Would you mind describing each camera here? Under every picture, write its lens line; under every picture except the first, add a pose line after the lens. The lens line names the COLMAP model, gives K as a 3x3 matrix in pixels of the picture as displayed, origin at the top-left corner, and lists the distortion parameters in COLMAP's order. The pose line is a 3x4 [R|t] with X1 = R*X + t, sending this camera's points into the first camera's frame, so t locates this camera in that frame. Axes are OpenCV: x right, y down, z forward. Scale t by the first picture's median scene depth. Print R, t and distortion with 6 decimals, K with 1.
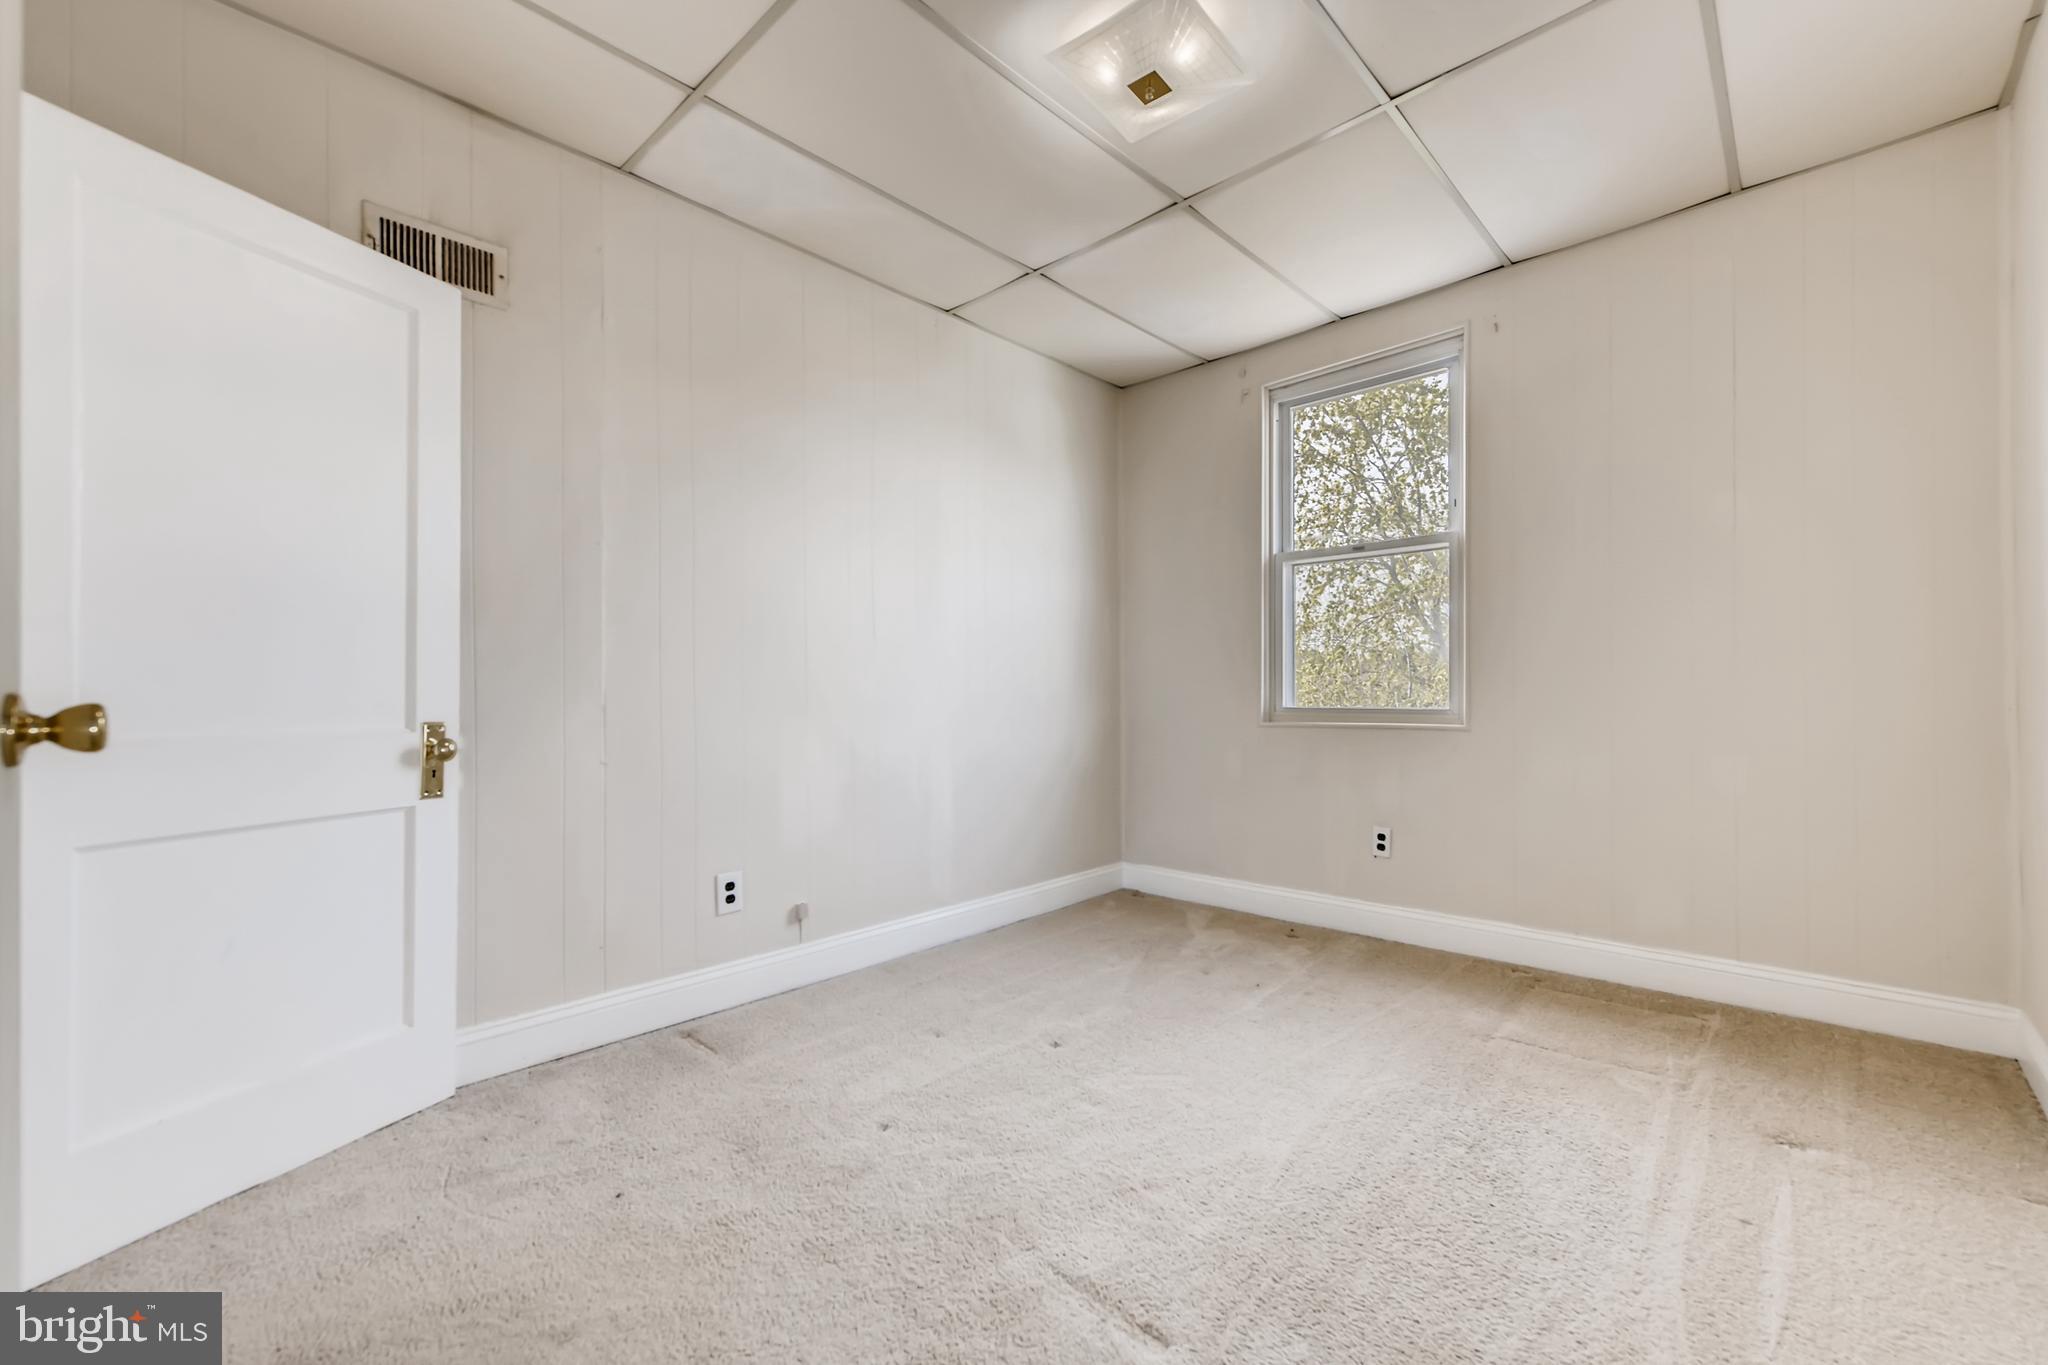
lens RADIAL K [[839.9, 0, 1035.9], [0, 839.9, 688.8], [0, 0, 1]] dist [0.014380, -0.002582]
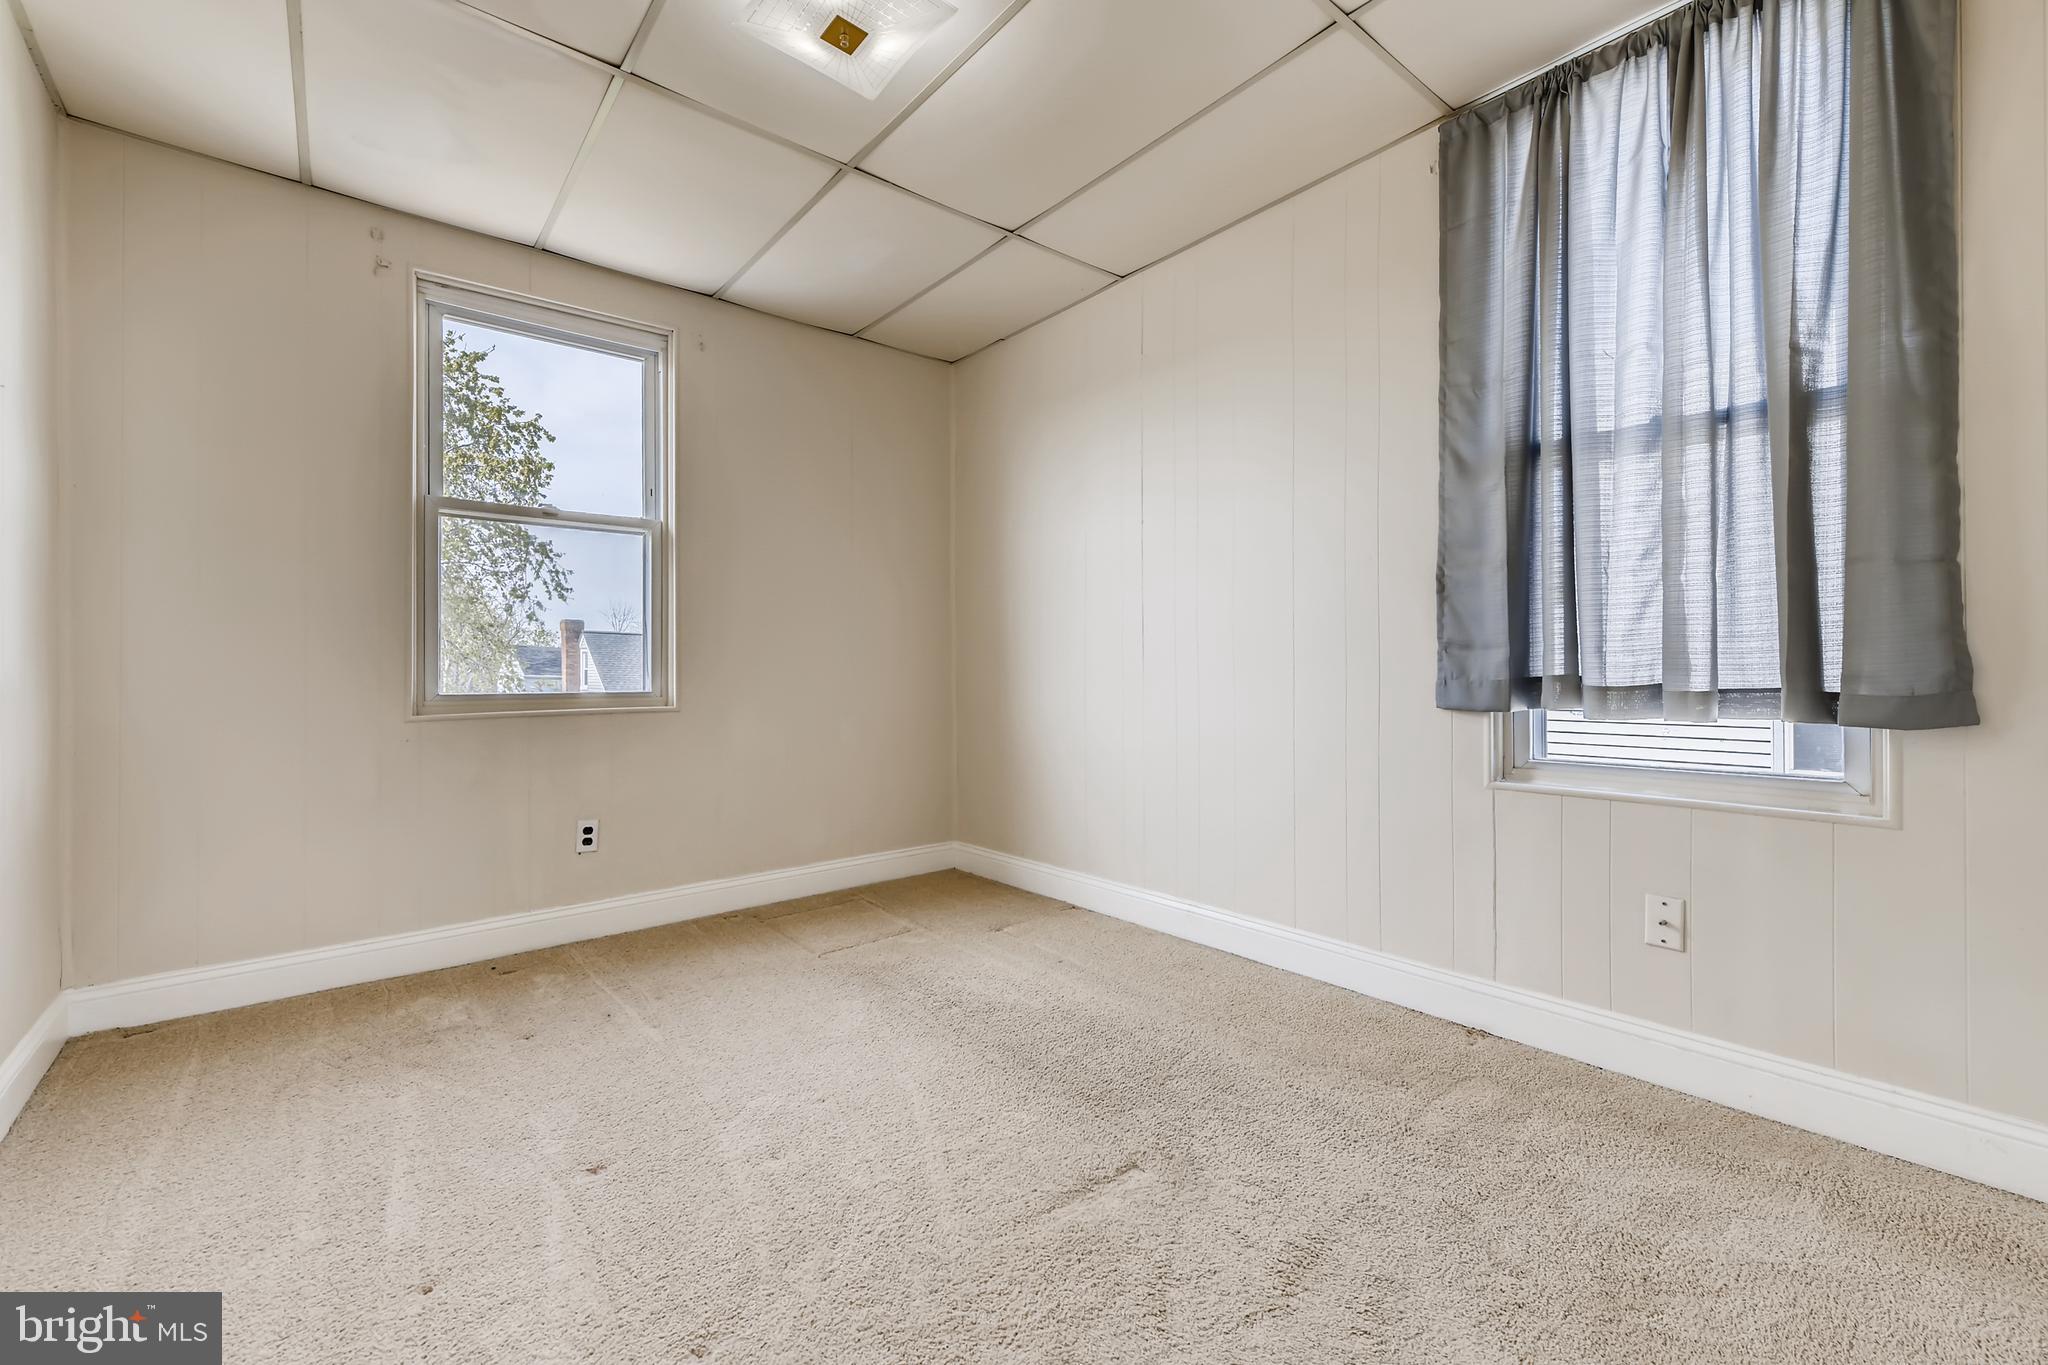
lens RADIAL K [[839.9, 0, 1035.1], [0, 839.9, 677.3], [0, 0, 1]] dist [0.014380, -0.002582]
pose [[0.120396, 0.002459, 0.992723, -0.466726], [0.003227, 0.999991, -0.002869, 0.010365], [-0.992721, 0.003549, 0.120387, 0.401401]]
